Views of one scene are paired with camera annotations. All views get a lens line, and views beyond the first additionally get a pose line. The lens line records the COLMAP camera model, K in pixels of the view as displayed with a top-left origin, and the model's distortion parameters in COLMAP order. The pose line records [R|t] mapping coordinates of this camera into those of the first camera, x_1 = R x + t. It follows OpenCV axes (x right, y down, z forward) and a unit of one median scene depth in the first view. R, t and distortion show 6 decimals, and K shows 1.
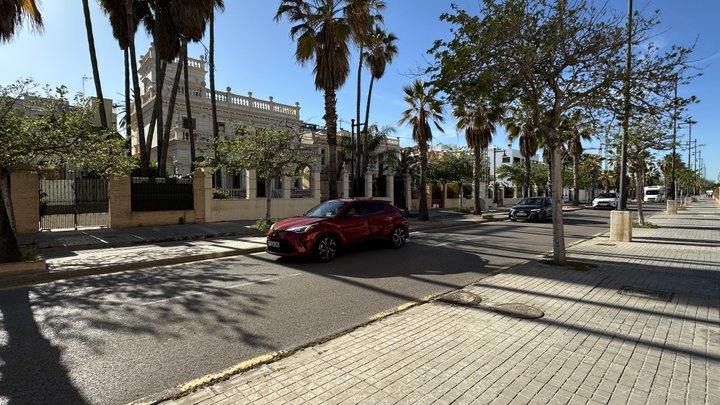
lens RADIAL K [[345.2, 0, 360.0], [0, 345.2, 202.5], [0, 0, 1]] dist [-0.013125, -0.000074]
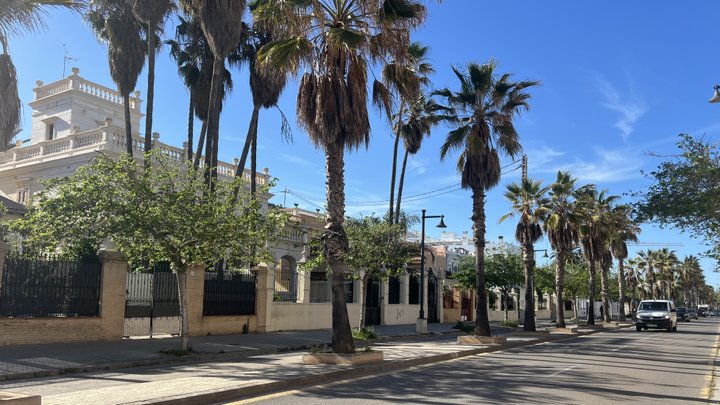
lens RADIAL K [[560.1, 0, 359.7], [0, 560.1, 251.3], [0, 0, 1]] dist [0.083993, -0.115067]
pose [[0.972930, 0.042347, 0.227188, -0.536412], [-0.016389, 0.993236, -0.114953, 0.019866], [-0.230519, 0.108118, 0.967043, -0.300480]]
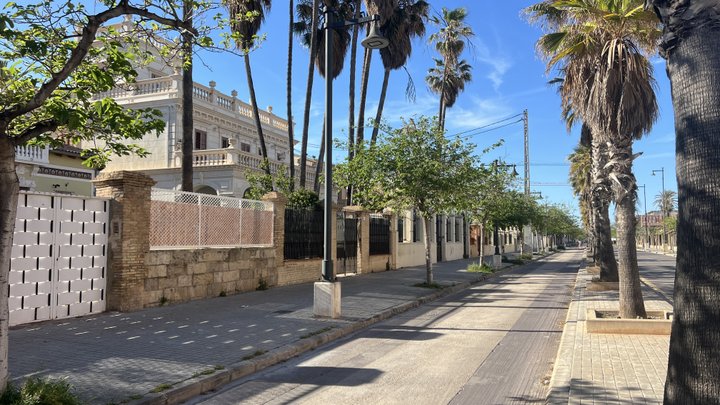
lens RADIAL K [[538.1, 0, 363.6], [0, 538.1, 207.2], [0, 0, 1]] dist [0.078268, -0.094042]
pose [[0.913983, 0.024512, 0.405010, -1.083737], [0.011377, 0.996233, -0.085969, 0.019277], [-0.405592, 0.083182, 0.910261, -0.233958]]
